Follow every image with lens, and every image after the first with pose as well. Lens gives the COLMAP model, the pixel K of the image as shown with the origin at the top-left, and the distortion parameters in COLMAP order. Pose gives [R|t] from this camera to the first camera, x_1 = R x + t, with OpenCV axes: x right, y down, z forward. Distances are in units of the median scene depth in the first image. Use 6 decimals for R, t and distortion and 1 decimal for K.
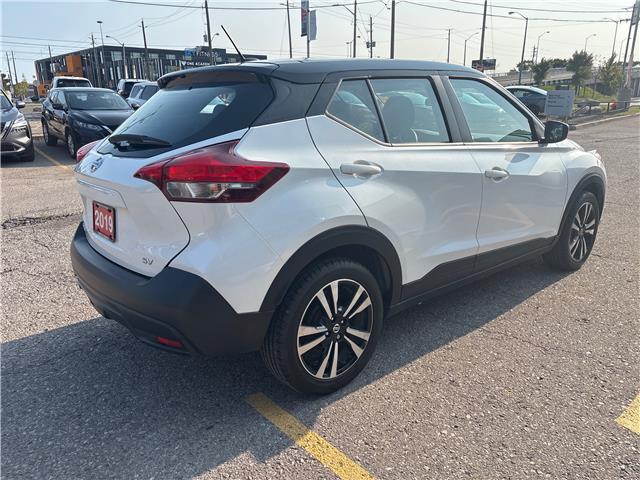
lens RADIAL K [[488.3, 0, 319.5], [0, 488.3, 241.7], [0, 0, 1]] dist [0.062350, -0.069805]
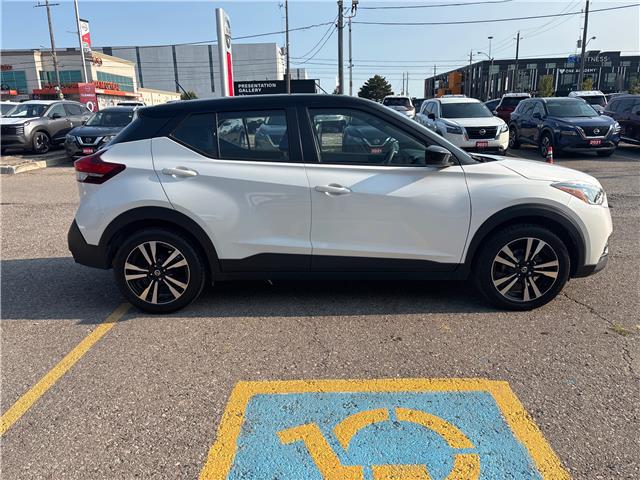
lens RADIAL K [[488.3, 0, 315.3], [0, 488.3, 251.2], [0, 0, 1]] dist [0.062350, -0.069805]
pose [[0.738234, 0.168725, -0.653103, 1.250409], [-0.170827, 0.983413, 0.060965, -0.064076], [0.652556, 0.066561, 0.754811, 0.122999]]
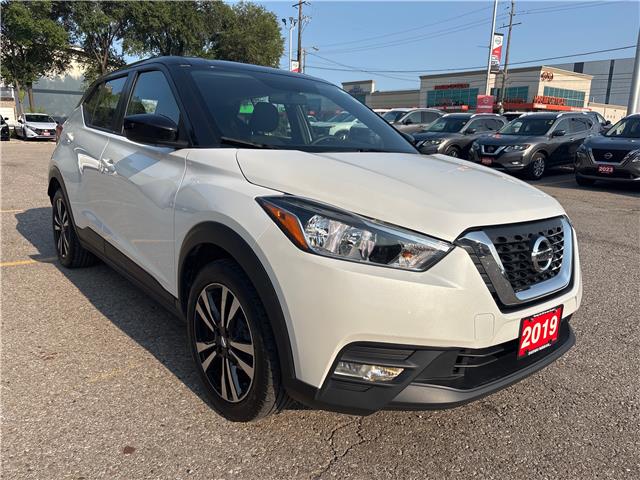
lens RADIAL K [[488.3, 0, 327.0], [0, 488.3, 242.3], [0, 0, 1]] dist [0.062350, -0.069805]
pose [[-0.045058, 0.222055, -0.973992, 1.491976], [-0.306048, 0.925033, 0.225051, -0.387241], [0.950949, 0.308228, 0.026280, 1.593967]]
